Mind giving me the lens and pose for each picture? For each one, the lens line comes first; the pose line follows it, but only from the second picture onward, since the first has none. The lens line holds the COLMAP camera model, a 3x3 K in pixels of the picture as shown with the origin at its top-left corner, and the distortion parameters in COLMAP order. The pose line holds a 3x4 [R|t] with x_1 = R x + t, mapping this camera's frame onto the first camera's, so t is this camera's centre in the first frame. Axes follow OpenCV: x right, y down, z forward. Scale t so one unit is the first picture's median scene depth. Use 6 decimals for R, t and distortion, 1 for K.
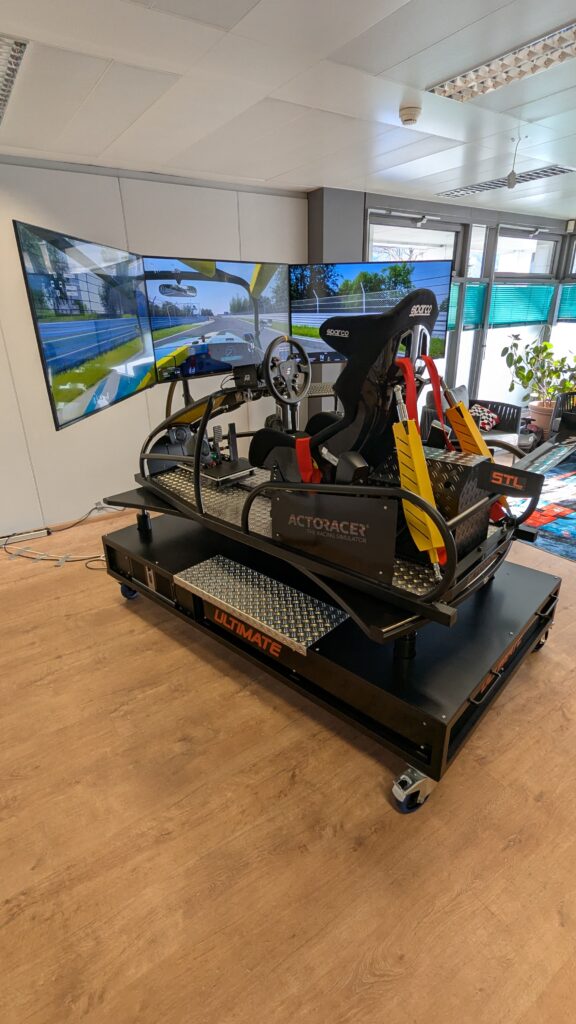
lens RADIAL K [[500.2, 0, 290.4], [0, 500.2, 507.4], [0, 0, 1]] dist [-0.001939, -0.000257]
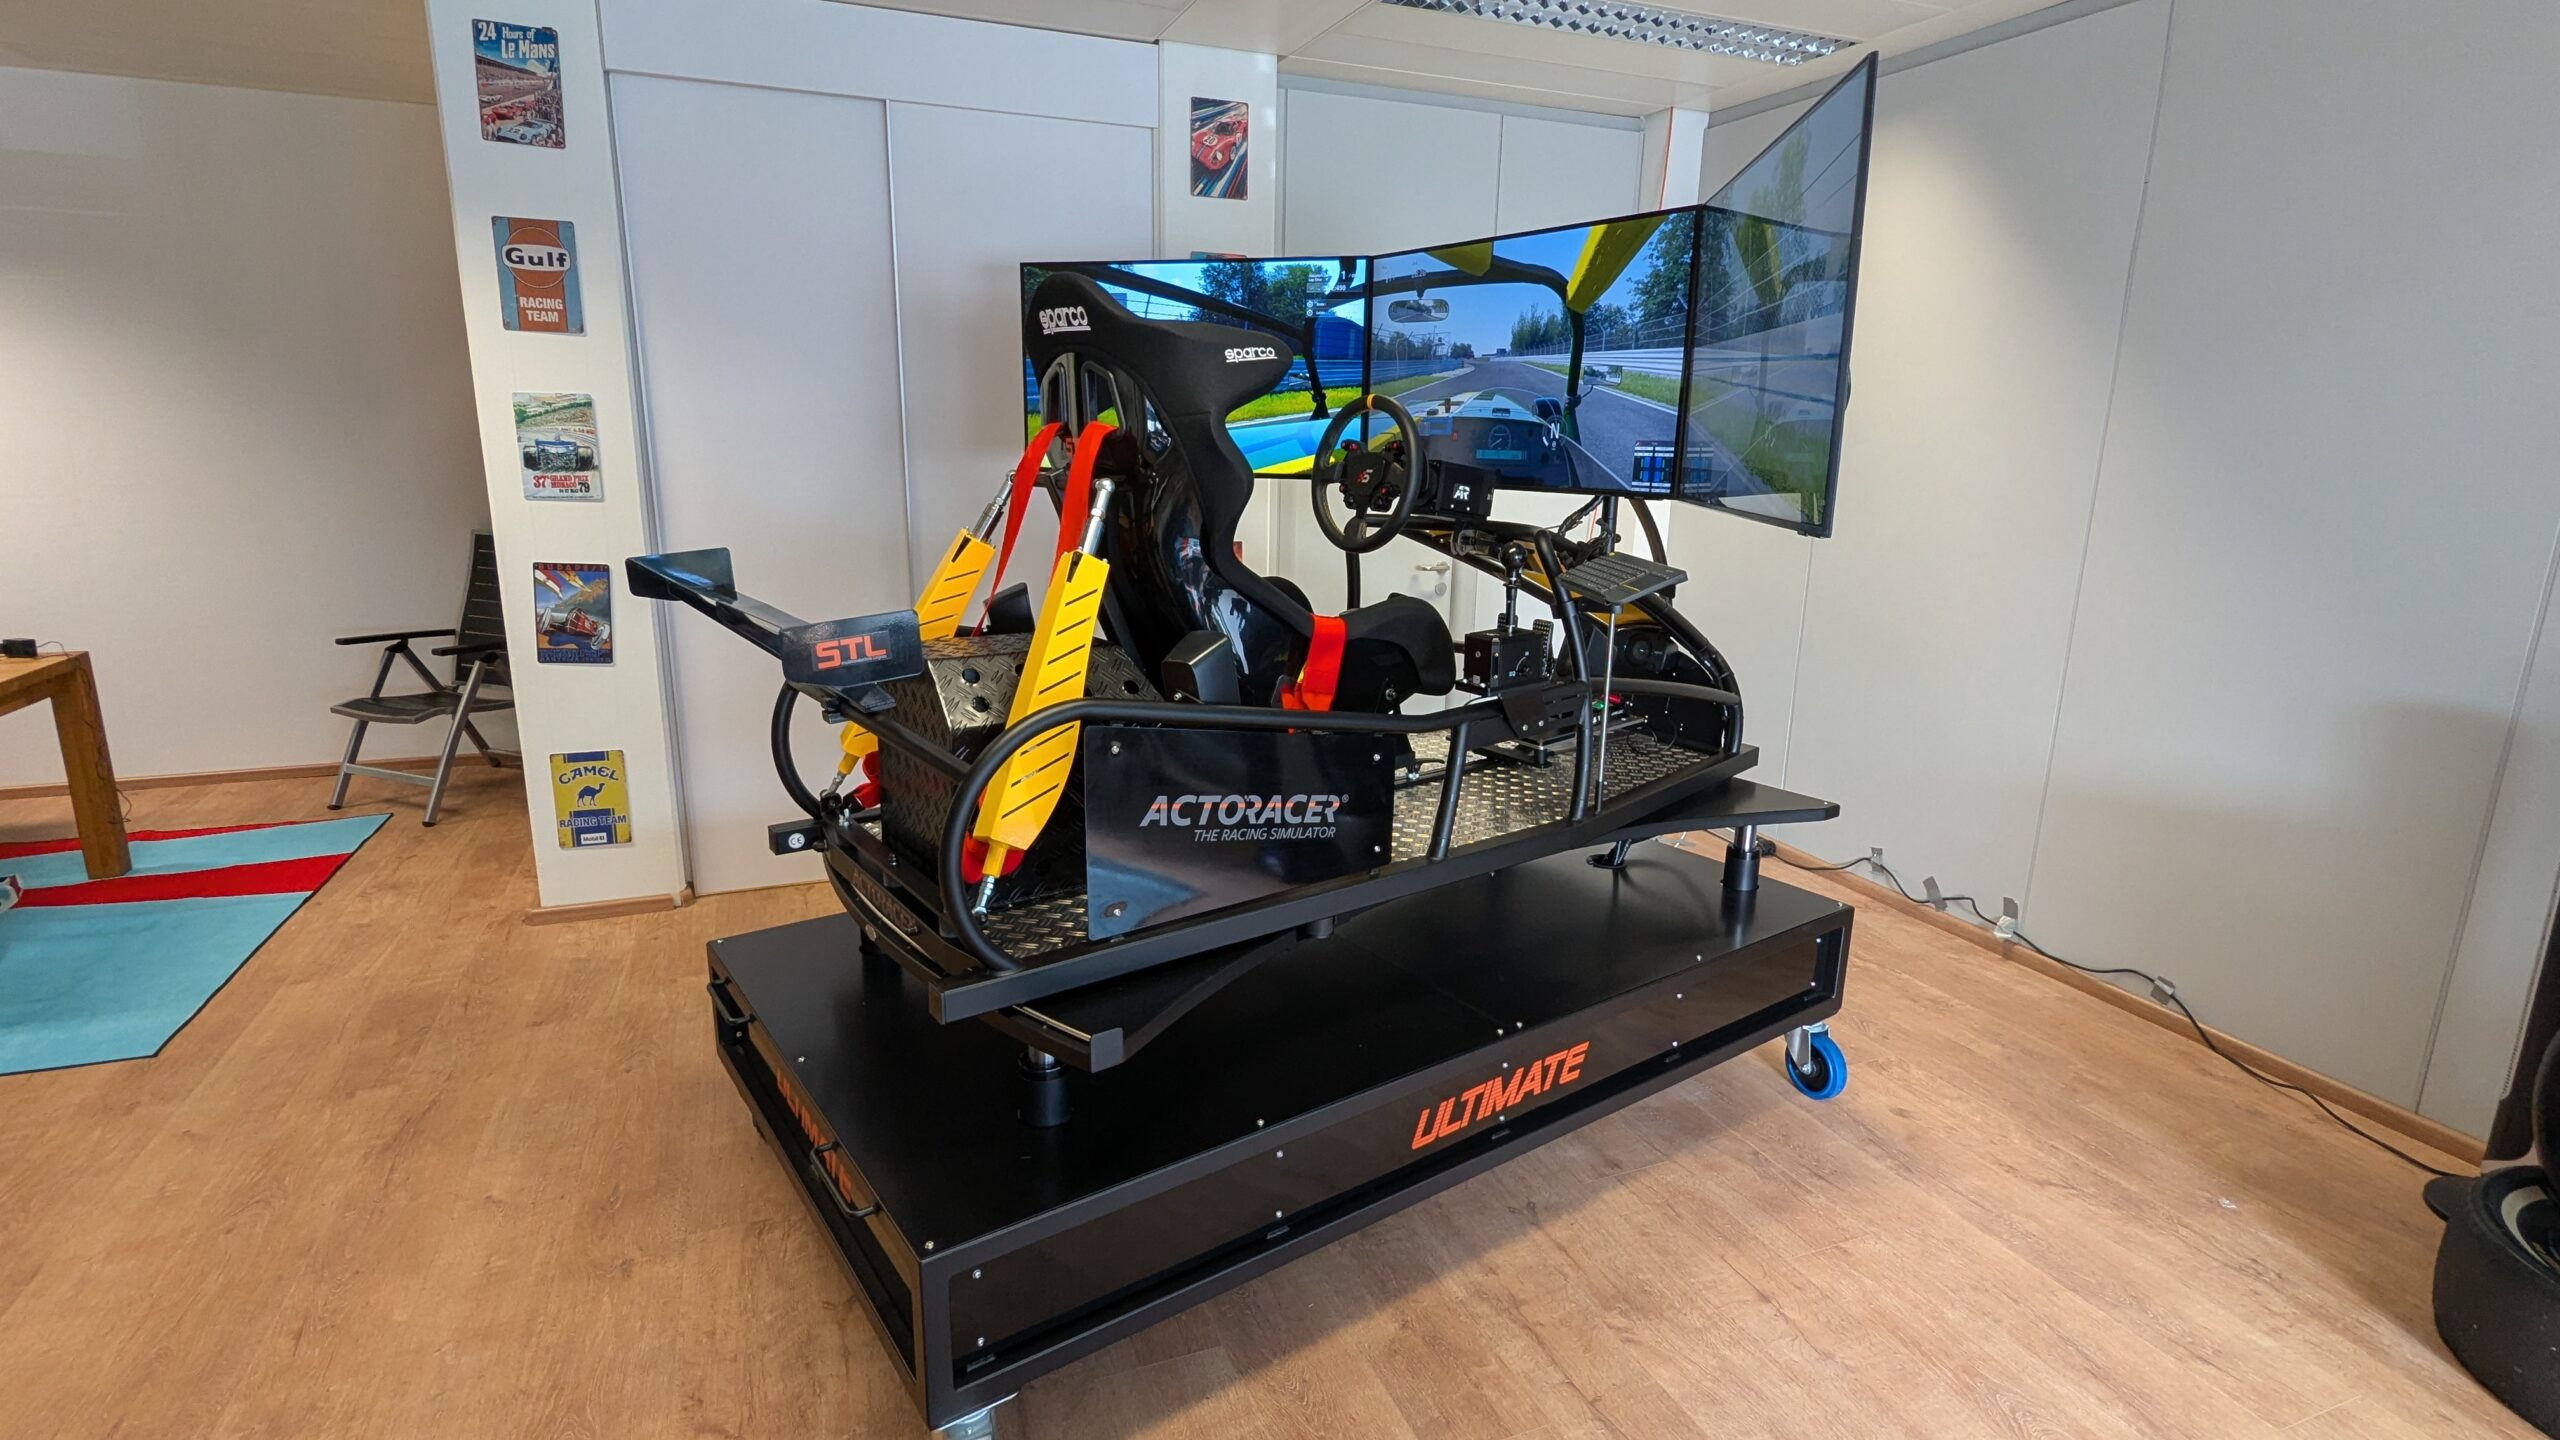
lens RADIAL K [[1250.6, 0, 1277.8], [0, 1250.6, 713.6], [0, 0, 1]] dist [-0.001939, -0.000257]
pose [[-0.207687, 0.235731, -0.949367, 1.028181], [-0.375463, 0.876978, 0.299895, -0.369576], [0.903268, 0.418737, -0.093628, 1.070137]]
